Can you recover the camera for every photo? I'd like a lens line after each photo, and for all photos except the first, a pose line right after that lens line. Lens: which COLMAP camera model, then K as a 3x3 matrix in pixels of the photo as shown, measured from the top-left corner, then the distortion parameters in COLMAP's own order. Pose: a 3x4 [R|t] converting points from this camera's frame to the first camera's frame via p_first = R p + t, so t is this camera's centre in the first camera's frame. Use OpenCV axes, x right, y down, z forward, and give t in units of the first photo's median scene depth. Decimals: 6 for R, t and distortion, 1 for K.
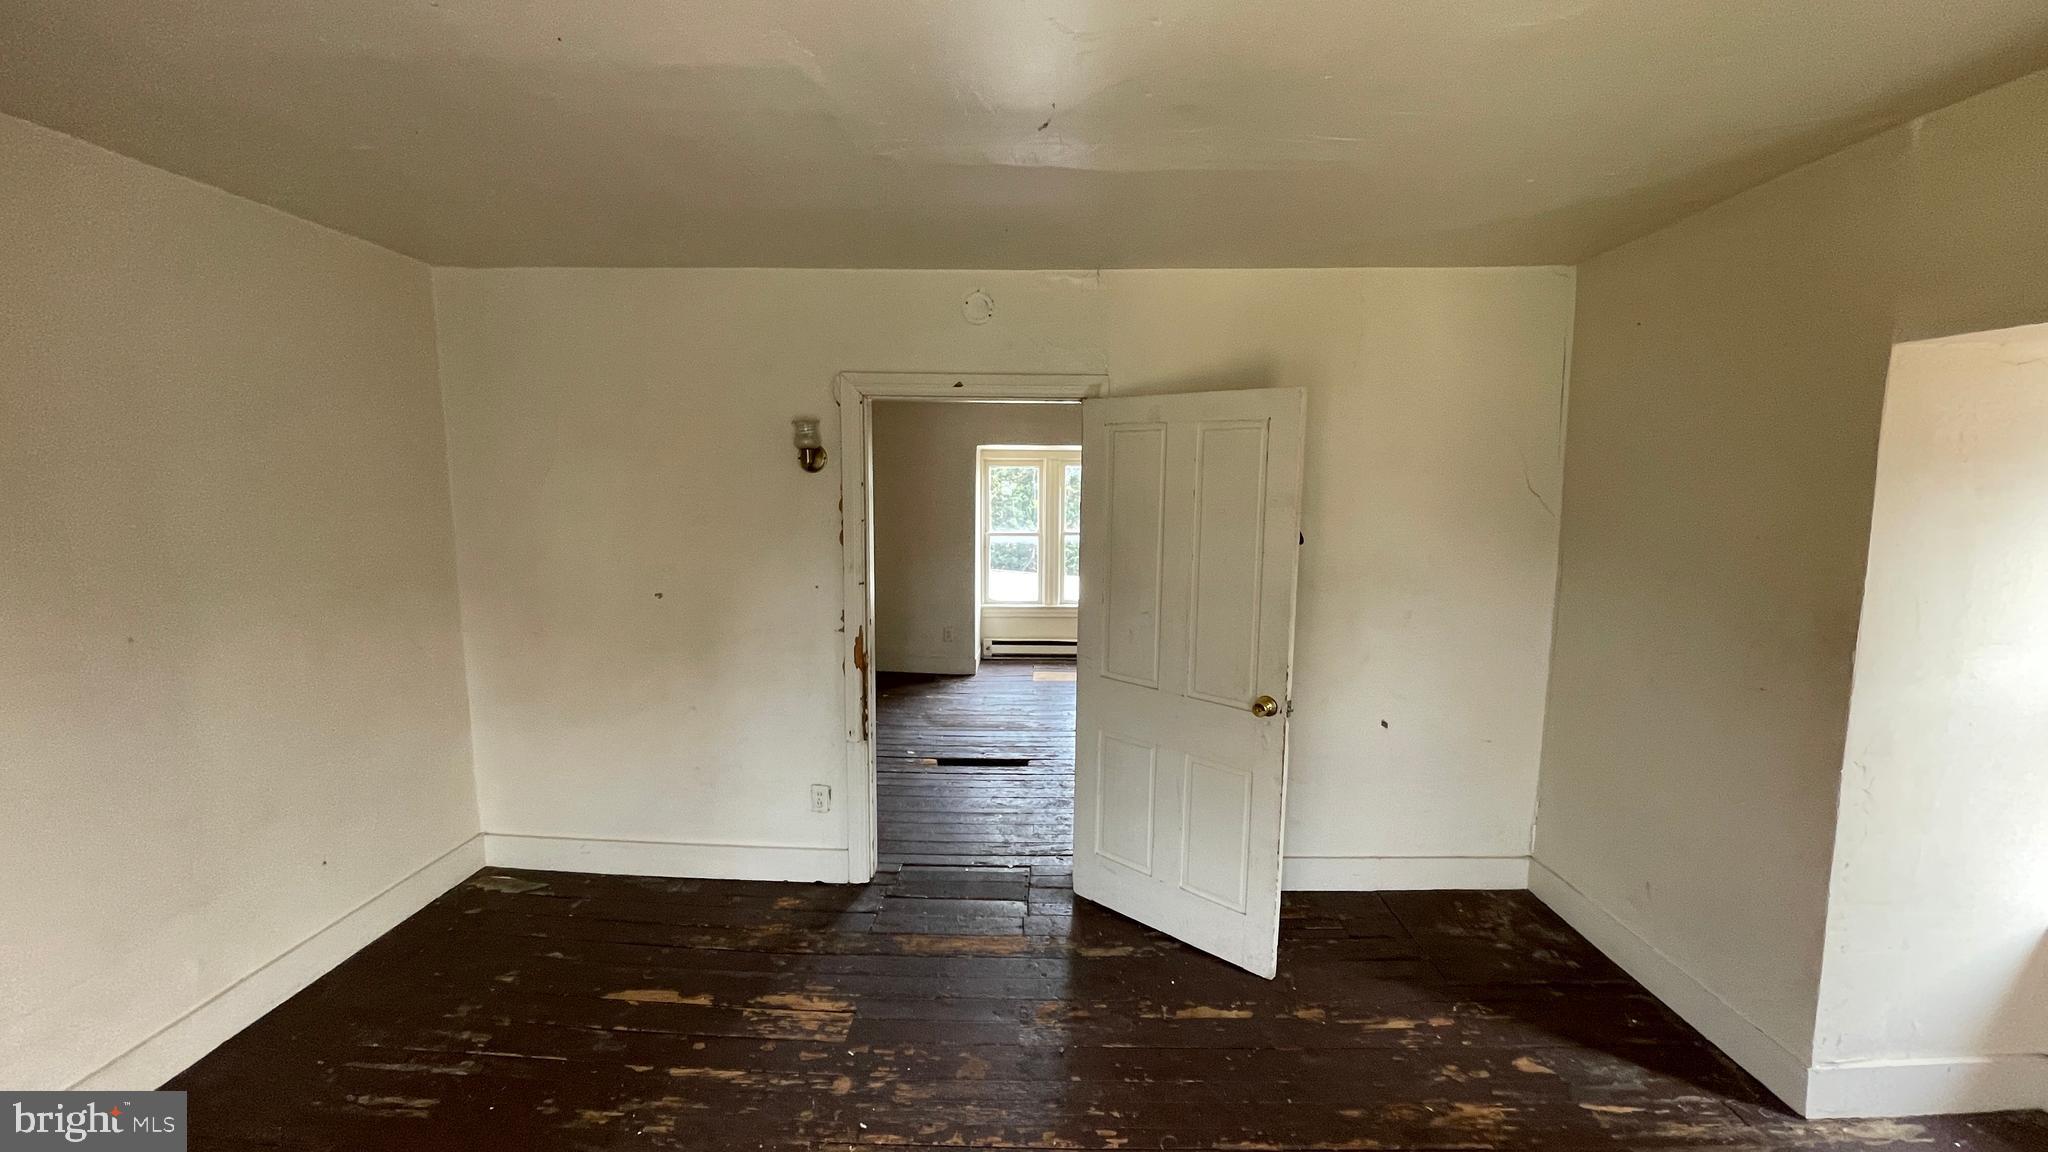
lens RADIAL K [[819.4, 0, 1020.6], [0, 819.4, 571.2], [0, 0, 1]] dist [-0.000951, -0.000192]
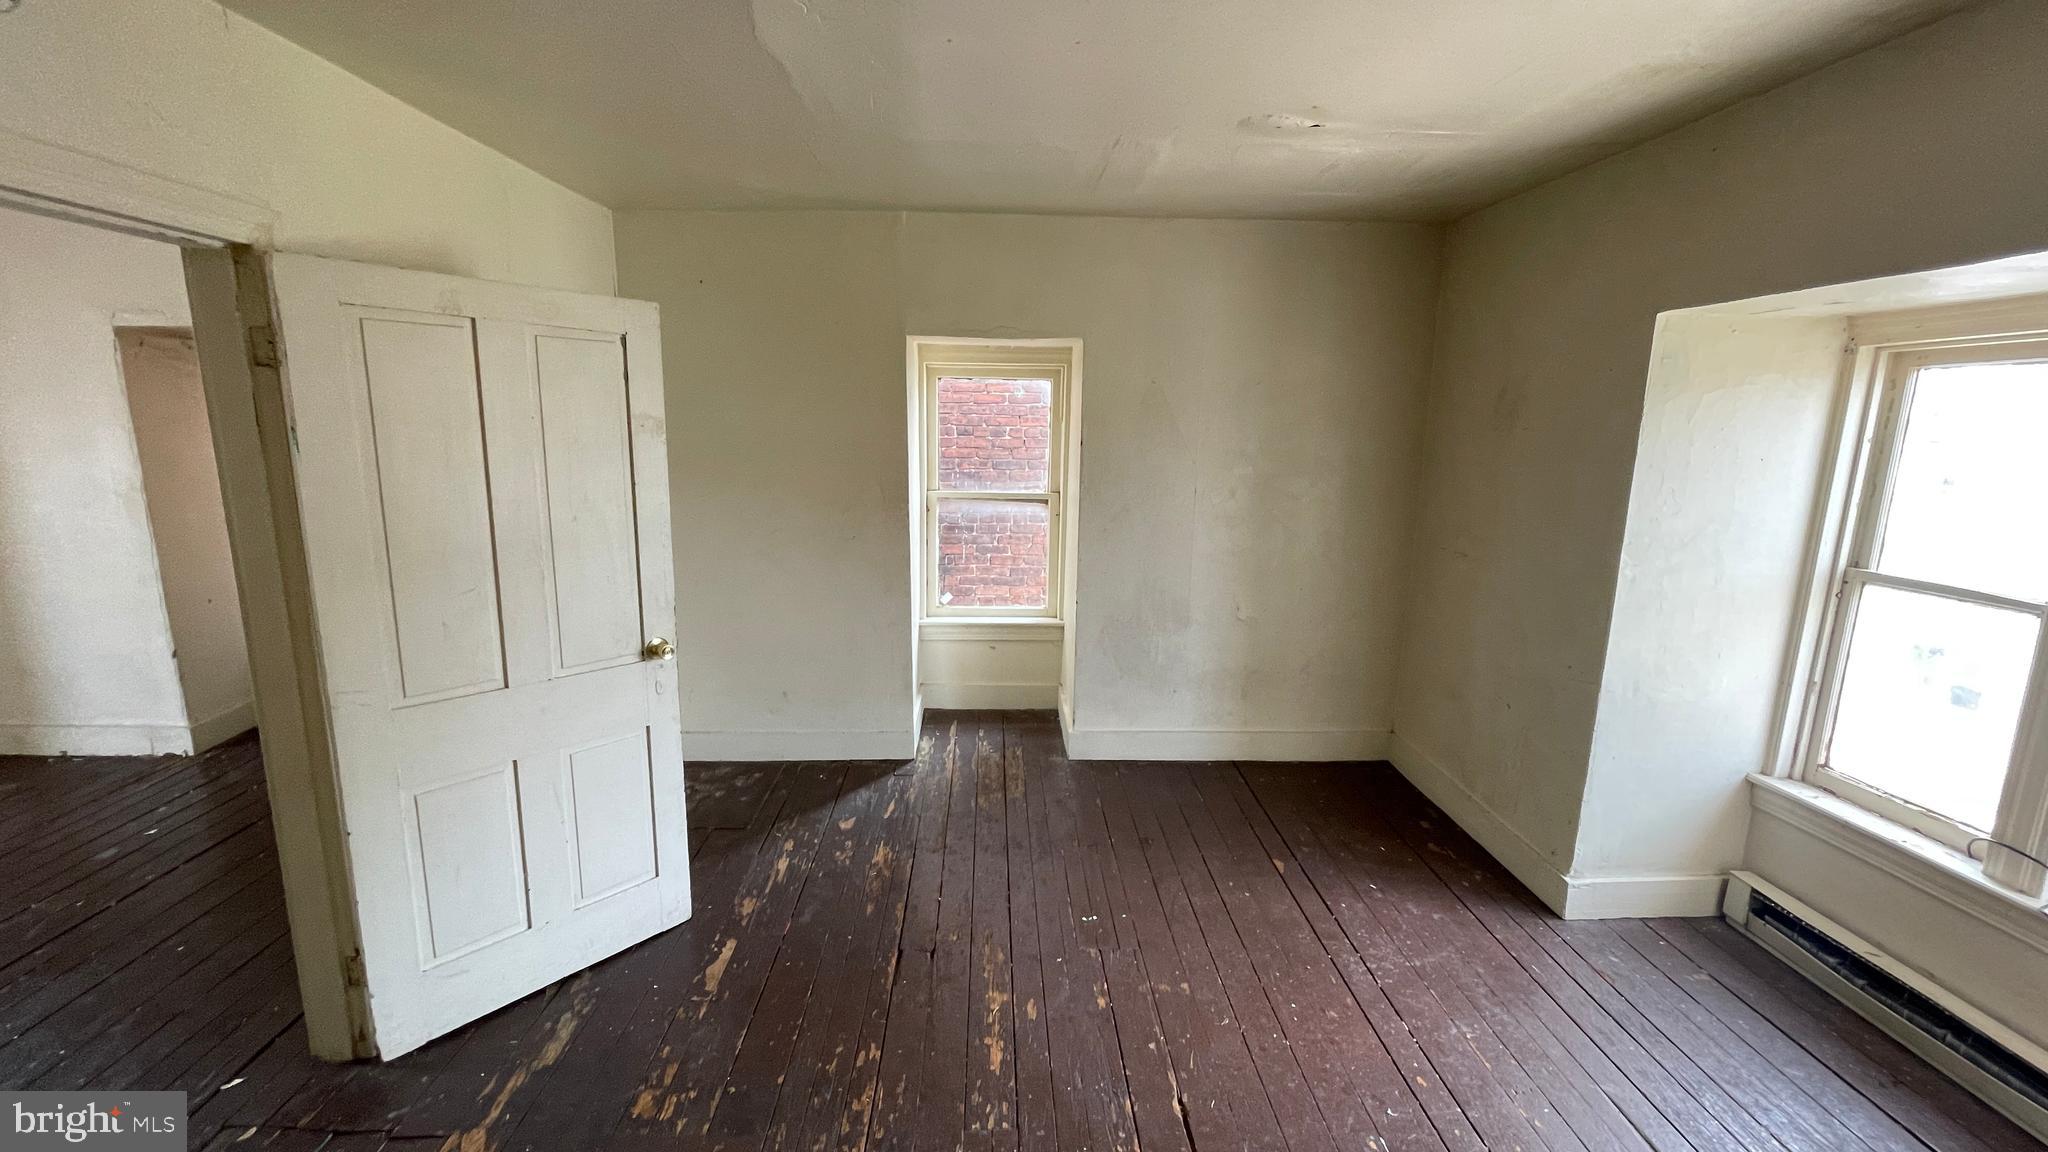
lens RADIAL K [[819.4, 0, 1017.5], [0, 819.4, 574.5], [0, 0, 1]] dist [-0.000951, -0.000192]
pose [[-0.047542, -0.193123, 0.980022, -0.691339], [0.092689, 0.976045, 0.196835, -0.072233], [-0.994559, 0.100196, -0.028502, 0.684550]]
